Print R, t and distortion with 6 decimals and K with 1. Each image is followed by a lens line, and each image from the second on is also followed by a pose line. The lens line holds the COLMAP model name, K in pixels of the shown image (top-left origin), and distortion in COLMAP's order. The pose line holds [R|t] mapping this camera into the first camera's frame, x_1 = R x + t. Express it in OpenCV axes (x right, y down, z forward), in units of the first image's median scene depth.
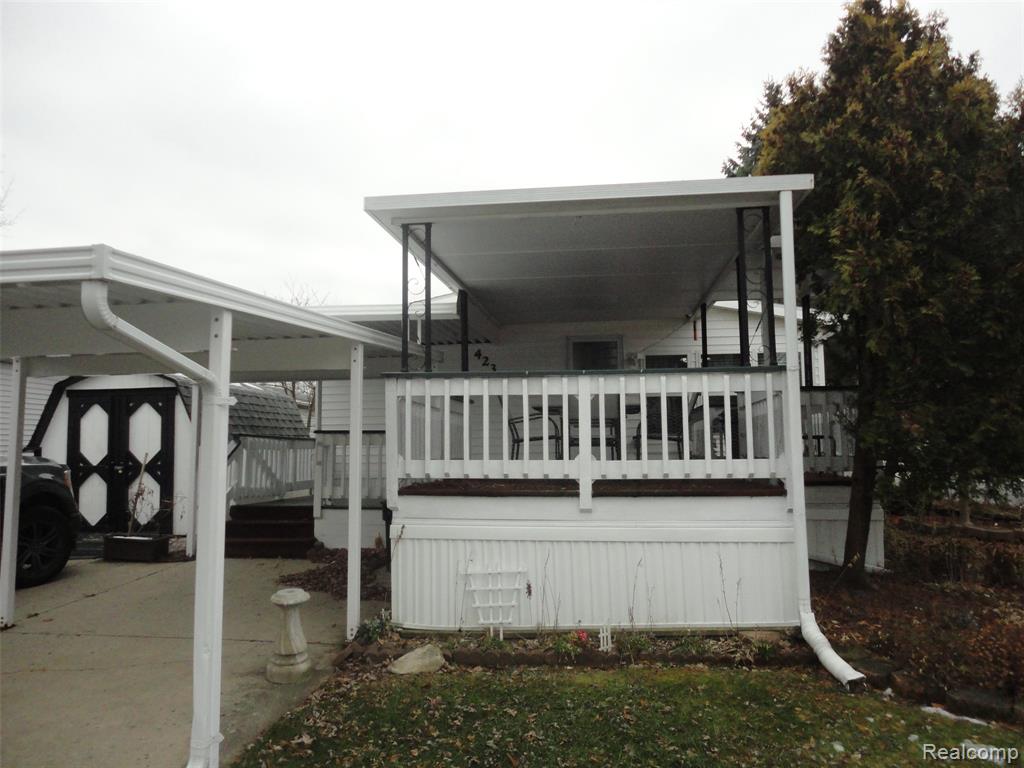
lens RADIAL K [[773.3, 0, 483.7], [0, 773.3, 379.5], [0, 0, 1]] dist [0.059107, 0.002908]
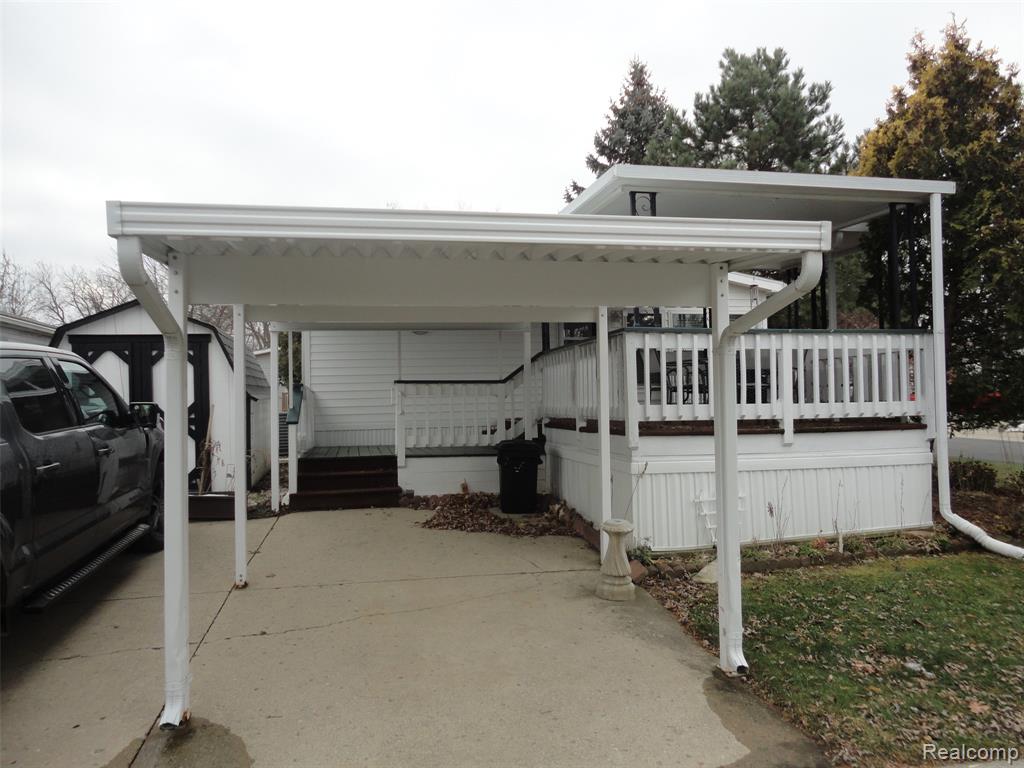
lens RADIAL K [[773.3, 0, 483.7], [0, 773.3, 379.5], [0, 0, 1]] dist [0.059107, 0.002908]
pose [[0.931408, 0.000501, 0.363977, -0.734614], [-0.021714, 0.998294, 0.054191, 0.010363], [-0.363329, -0.058378, 0.929830, 0.038189]]
